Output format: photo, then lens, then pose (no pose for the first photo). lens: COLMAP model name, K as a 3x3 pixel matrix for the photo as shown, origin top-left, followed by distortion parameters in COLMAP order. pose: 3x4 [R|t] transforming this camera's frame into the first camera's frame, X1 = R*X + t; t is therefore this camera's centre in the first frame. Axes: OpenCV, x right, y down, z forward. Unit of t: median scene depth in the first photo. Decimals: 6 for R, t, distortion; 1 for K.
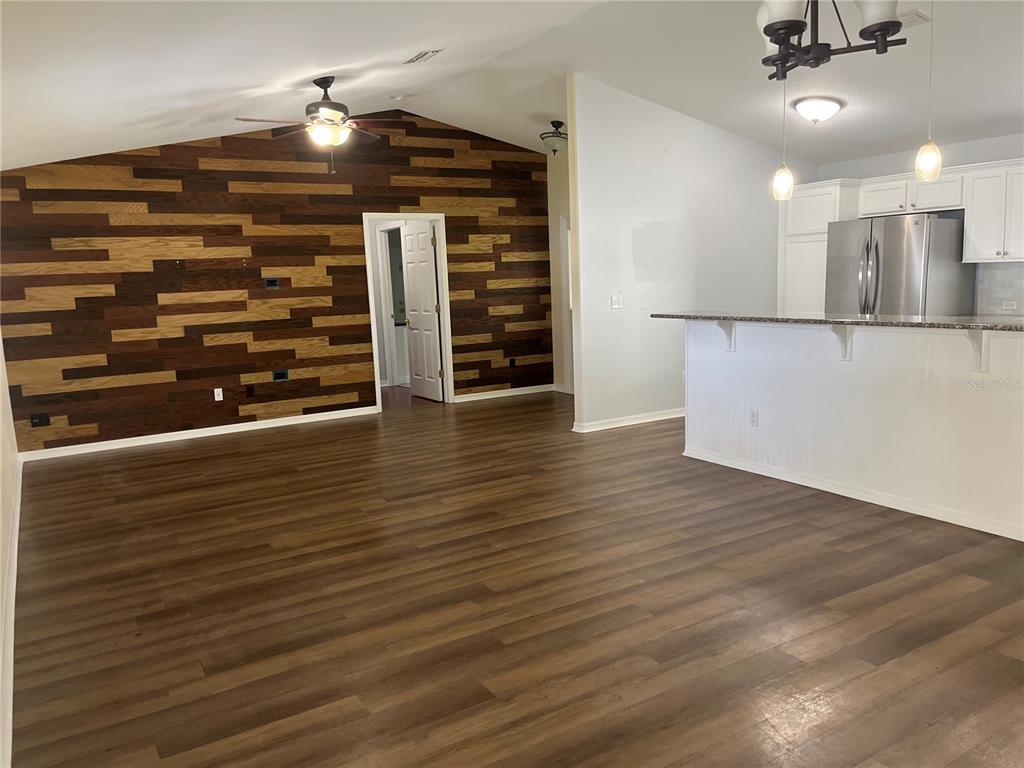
lens RADIAL K [[783.8, 0, 514.4], [0, 783.8, 388.7], [0, 0, 1]] dist [0.105133, -0.127051]
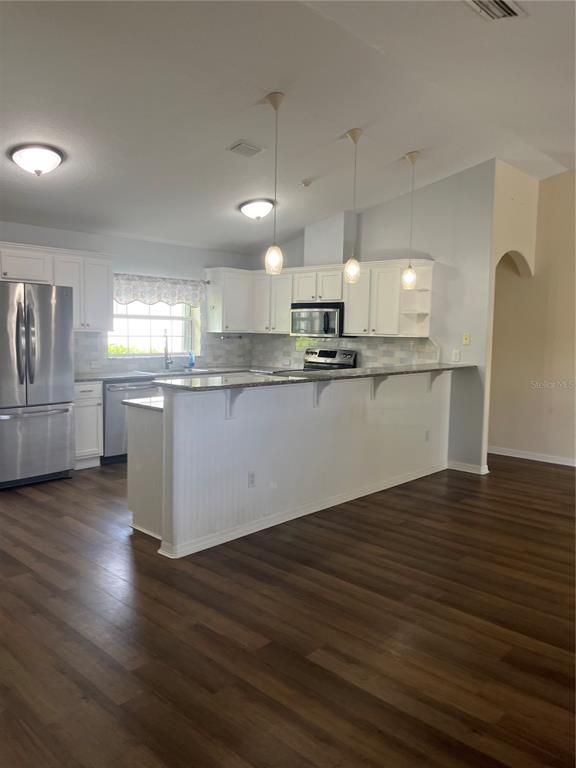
lens RADIAL K [[587.9, 0, 263.1], [0, 587.9, 381.7], [0, 0, 1]] dist [0.105133, -0.127051]
pose [[-0.257621, -0.057121, 0.964556, -0.488813], [0.130424, 0.987060, 0.093288, -0.177919], [-0.957403, 0.149834, -0.246838, 1.308596]]
